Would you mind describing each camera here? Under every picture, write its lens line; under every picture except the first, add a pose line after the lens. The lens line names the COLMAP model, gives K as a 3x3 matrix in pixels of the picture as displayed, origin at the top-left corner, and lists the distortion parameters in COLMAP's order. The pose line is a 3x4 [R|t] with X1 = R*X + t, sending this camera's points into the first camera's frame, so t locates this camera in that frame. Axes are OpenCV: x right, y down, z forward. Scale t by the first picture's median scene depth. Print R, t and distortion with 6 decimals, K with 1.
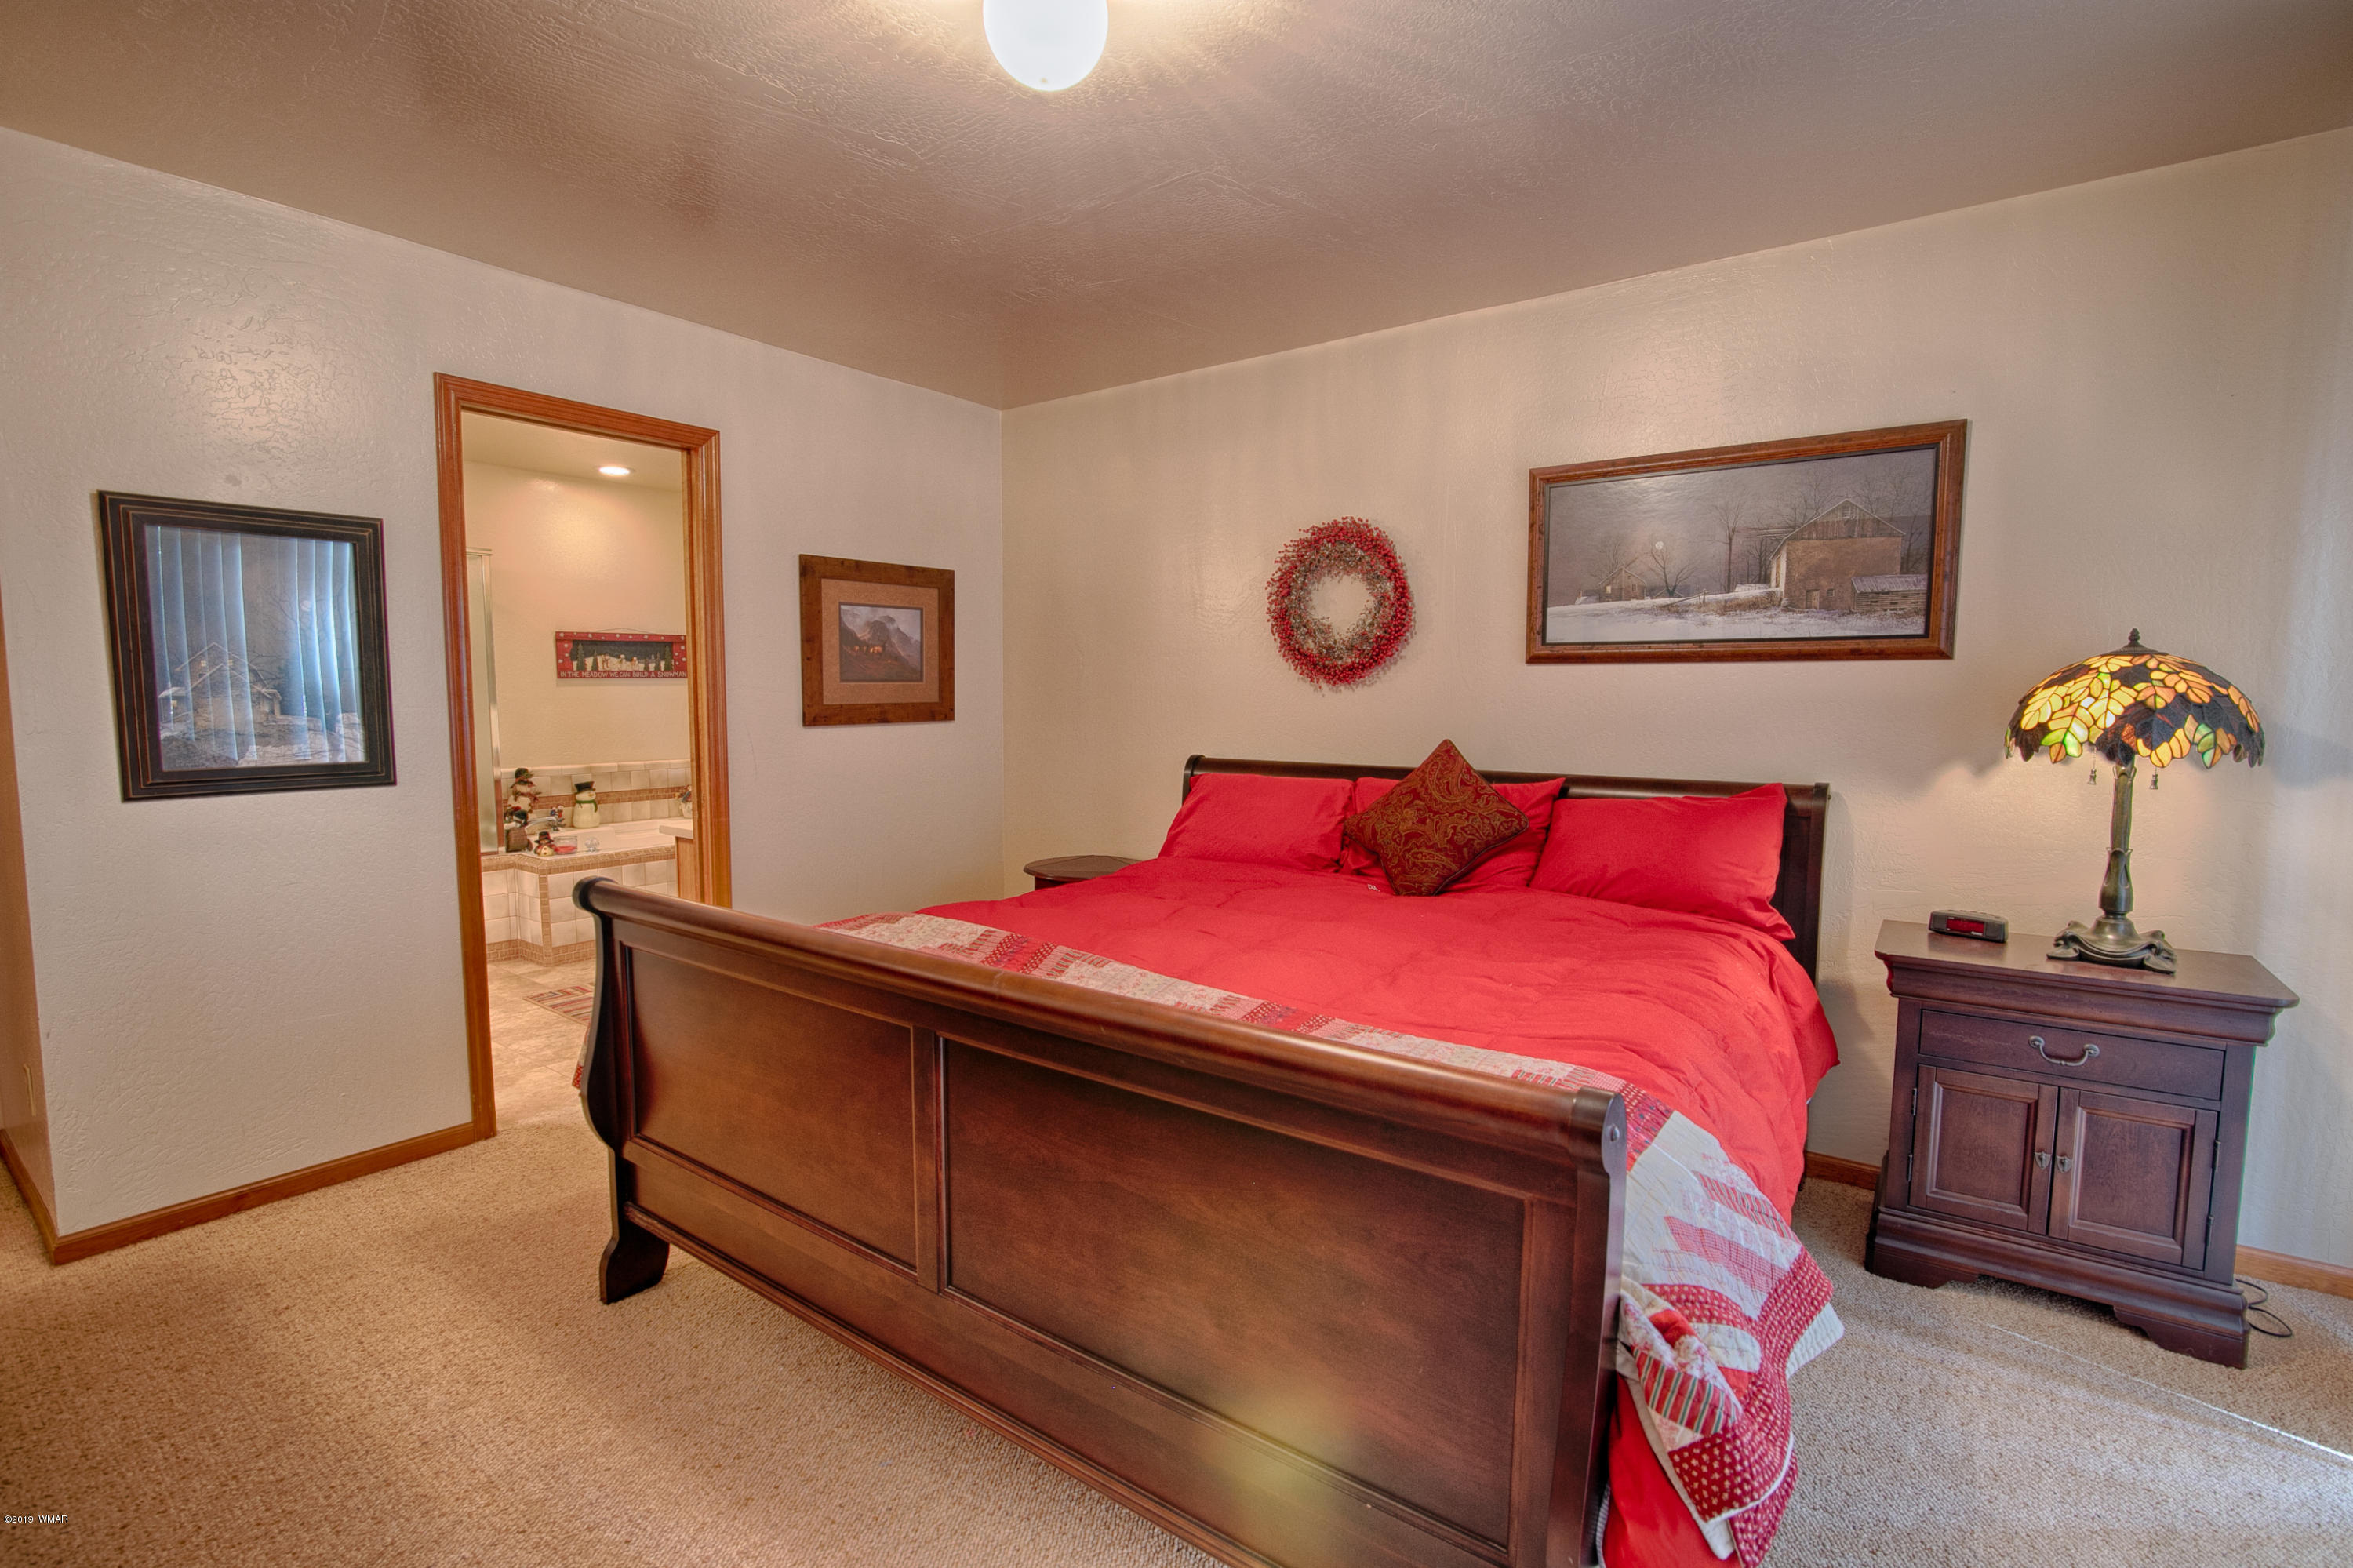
lens RADIAL K [[1082.6, 0, 1175.6], [0, 1082.6, 787.4], [0, 0, 1]] dist [-0.021103, 0.000949]
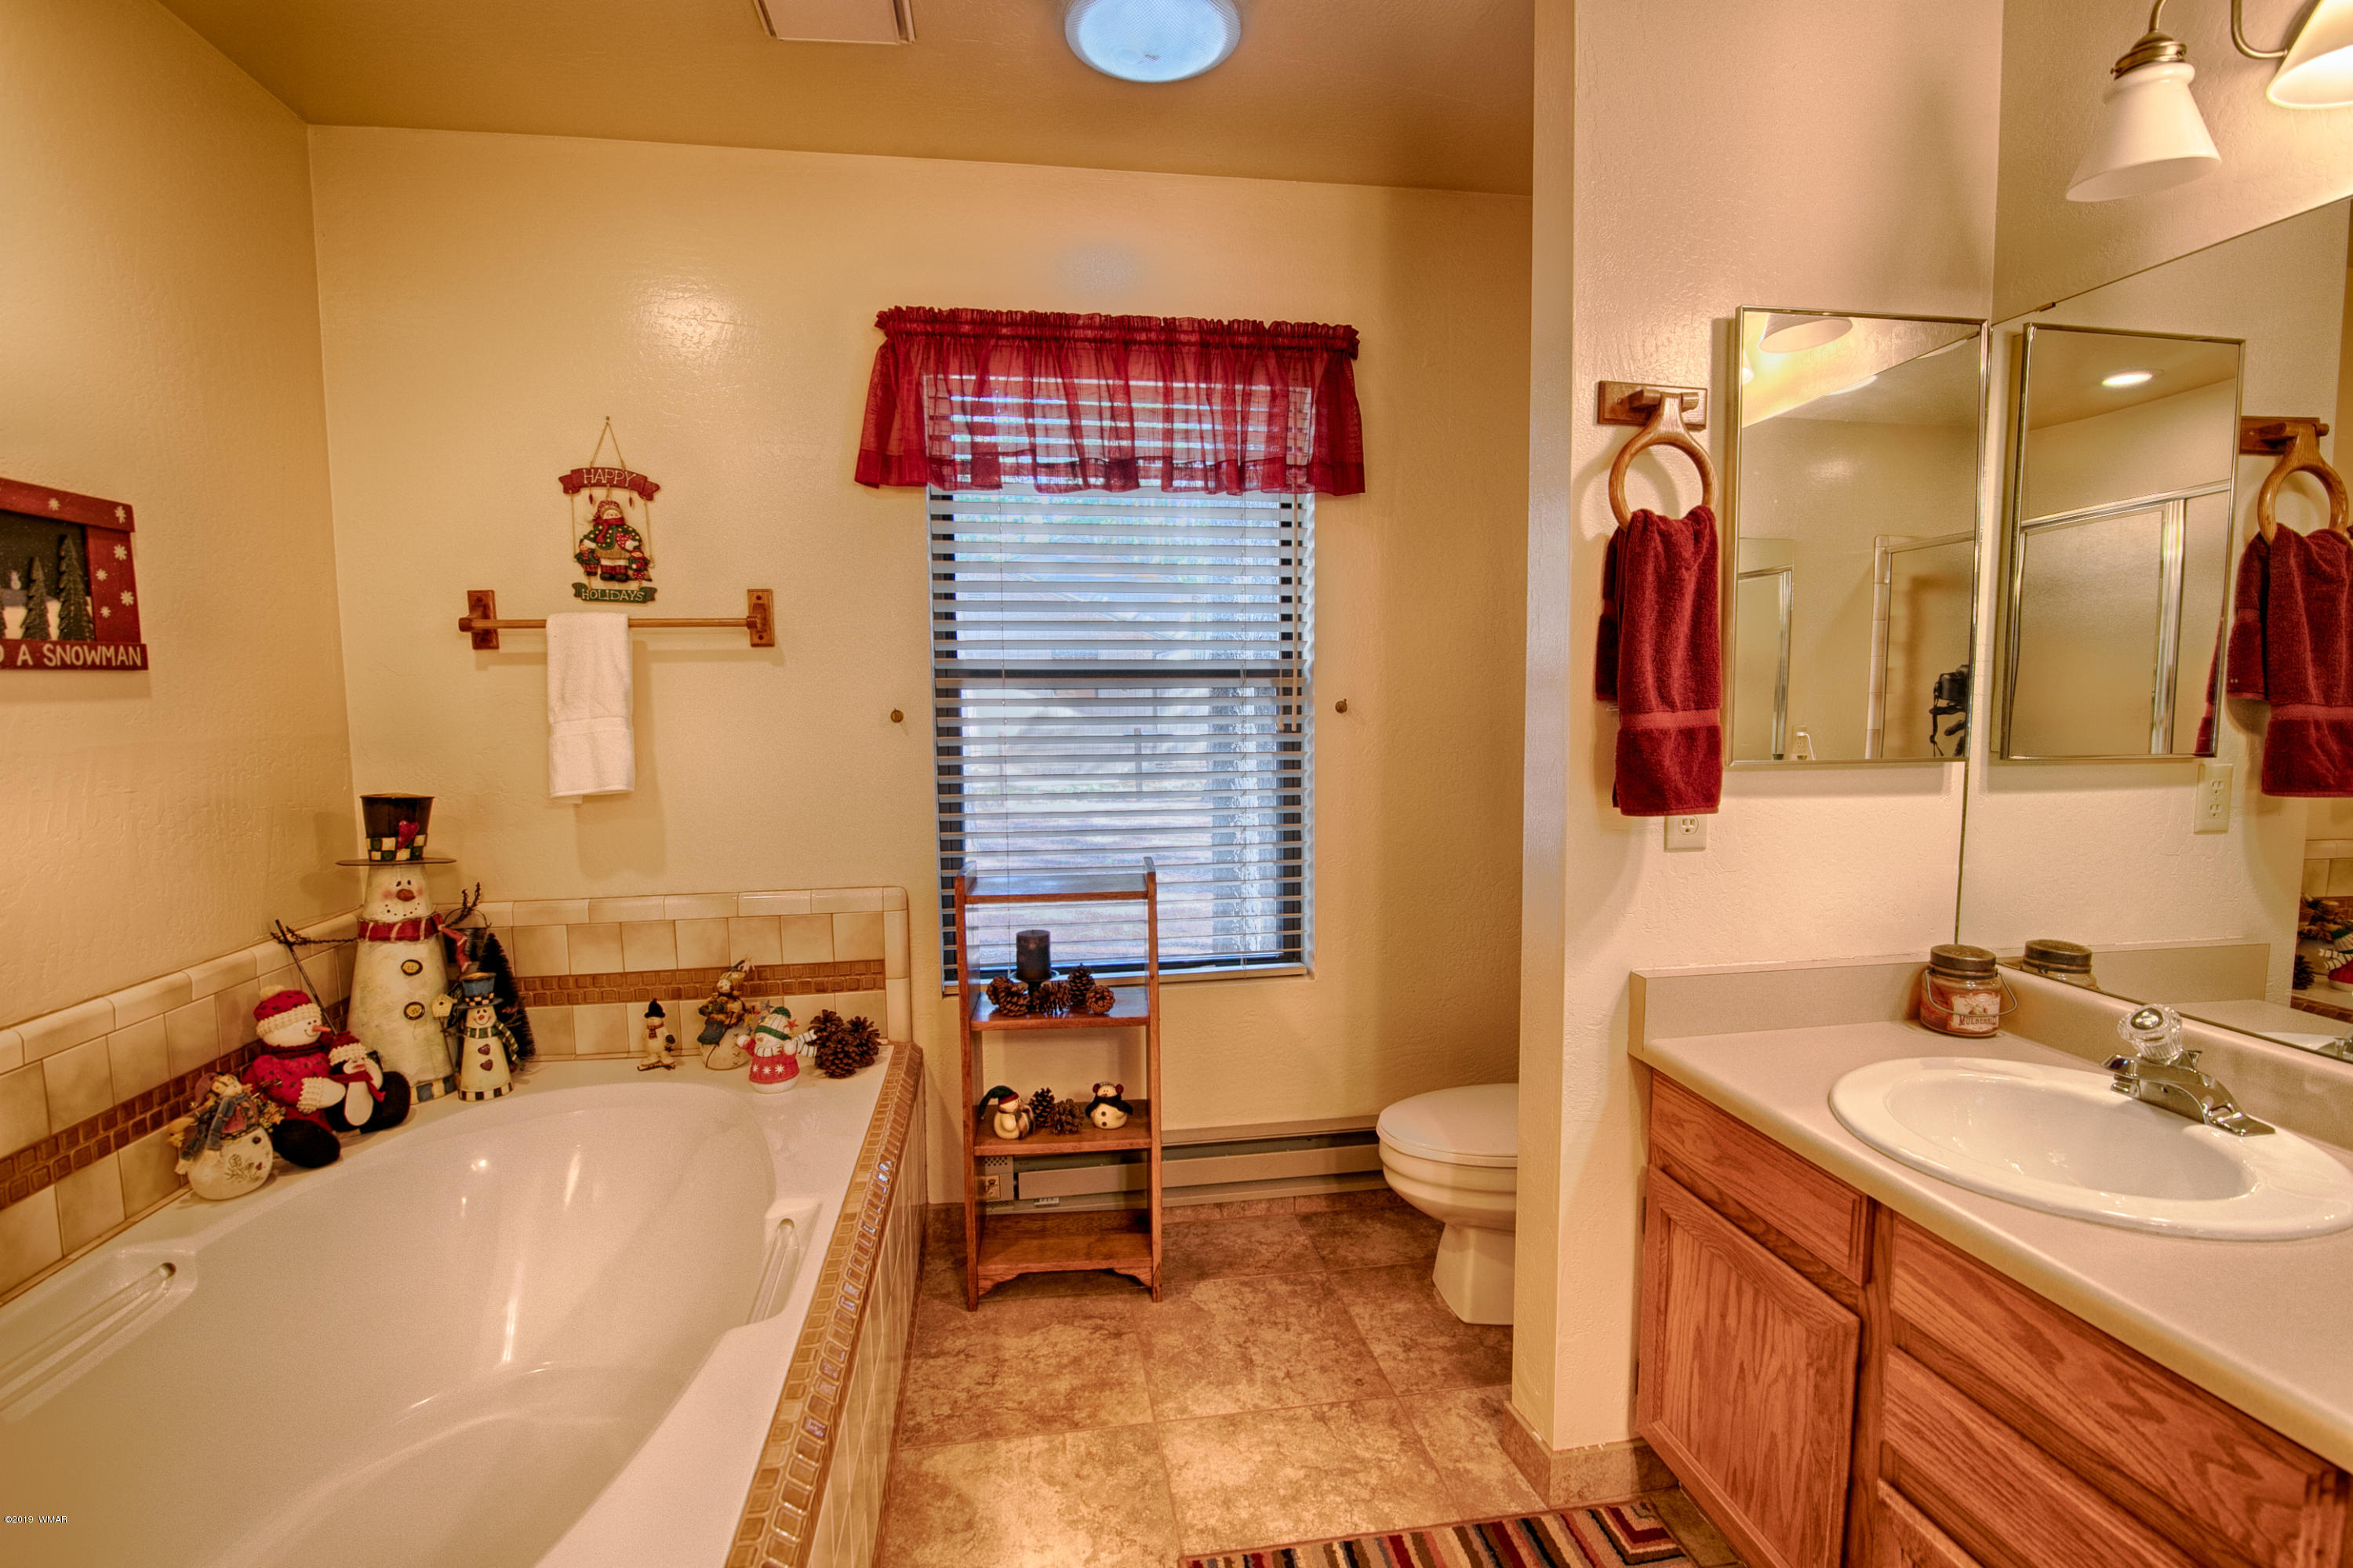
lens RADIAL K [[1082.6, 0, 1176.5], [0, 1082.6, 788.2], [0, 0, 1]] dist [-0.021103, 0.000949]
pose [[0.696411, -0.077461, 0.713451, -0.498527], [0.080484, 0.996316, 0.029611, -0.065142], [-0.713116, 0.036800, 0.700080, 0.689013]]
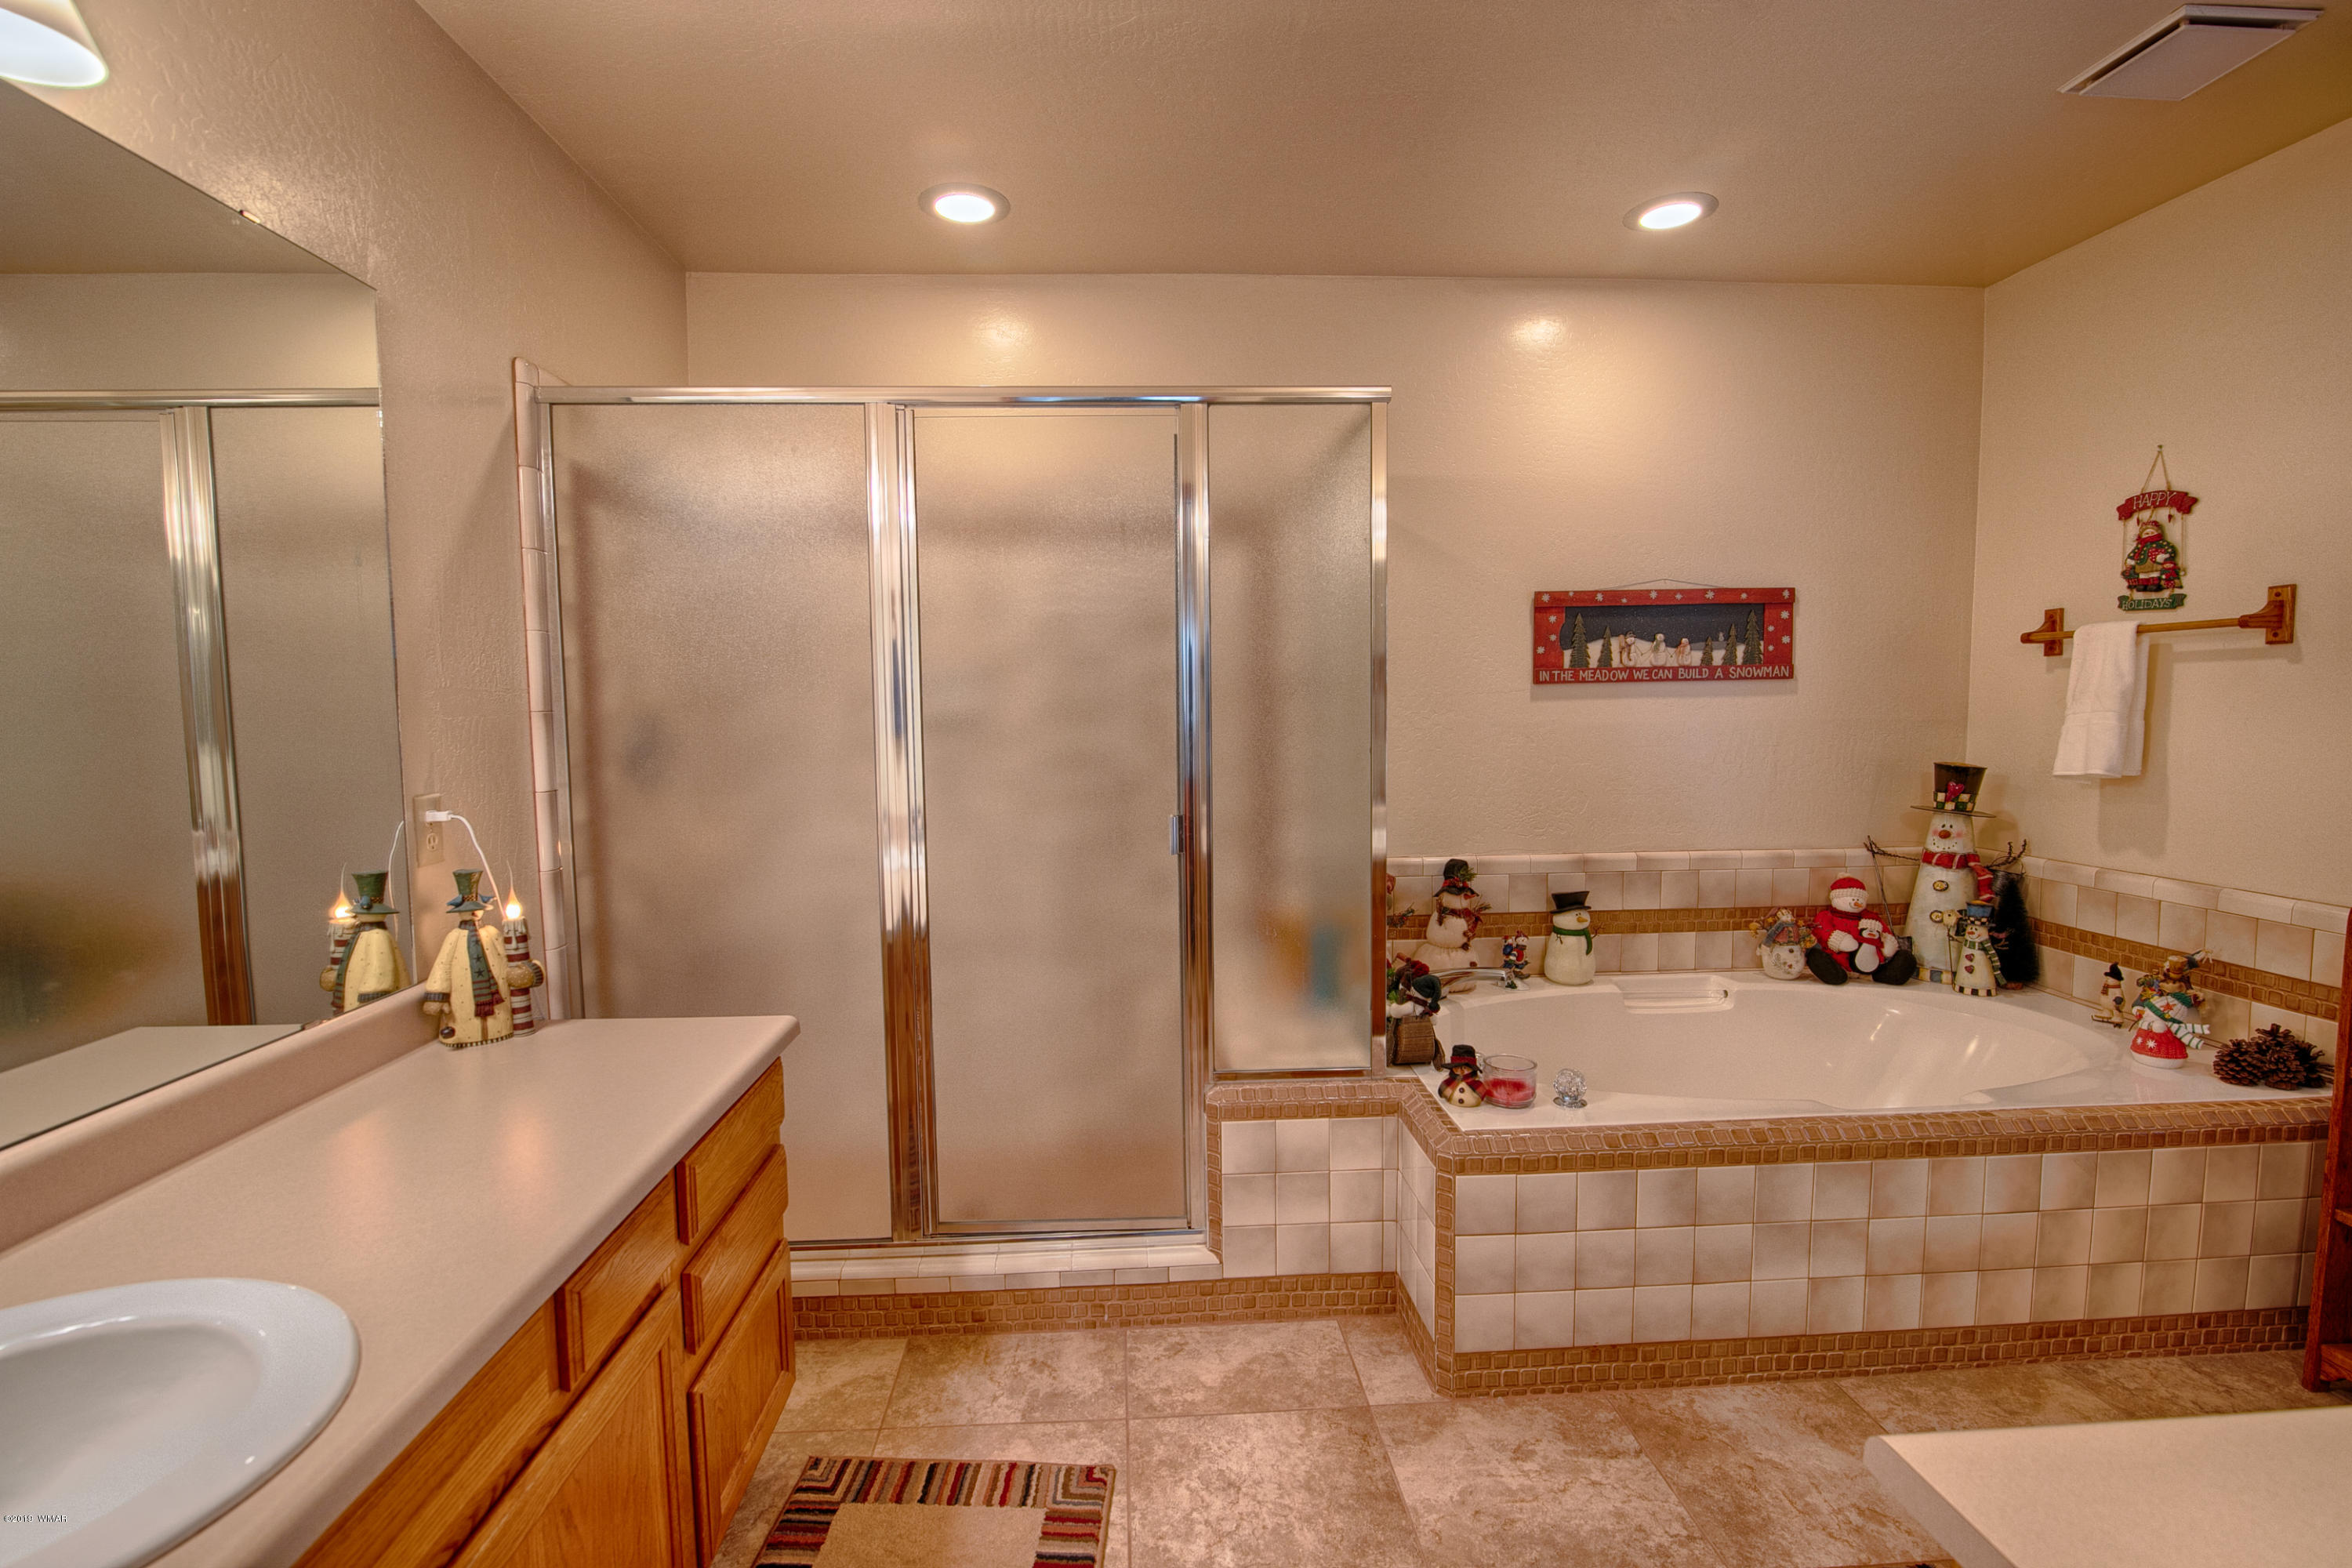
lens RADIAL K [[1082.1, 0, 1165.6], [0, 1082.1, 792.3], [0, 0, 1]] dist [-0.021103, 0.000949]
pose [[0.638497, 0.050566, -0.767962, -0.283937], [-0.057633, 0.998179, 0.017807, -0.048167], [0.767464, 0.032890, 0.640248, 0.527332]]
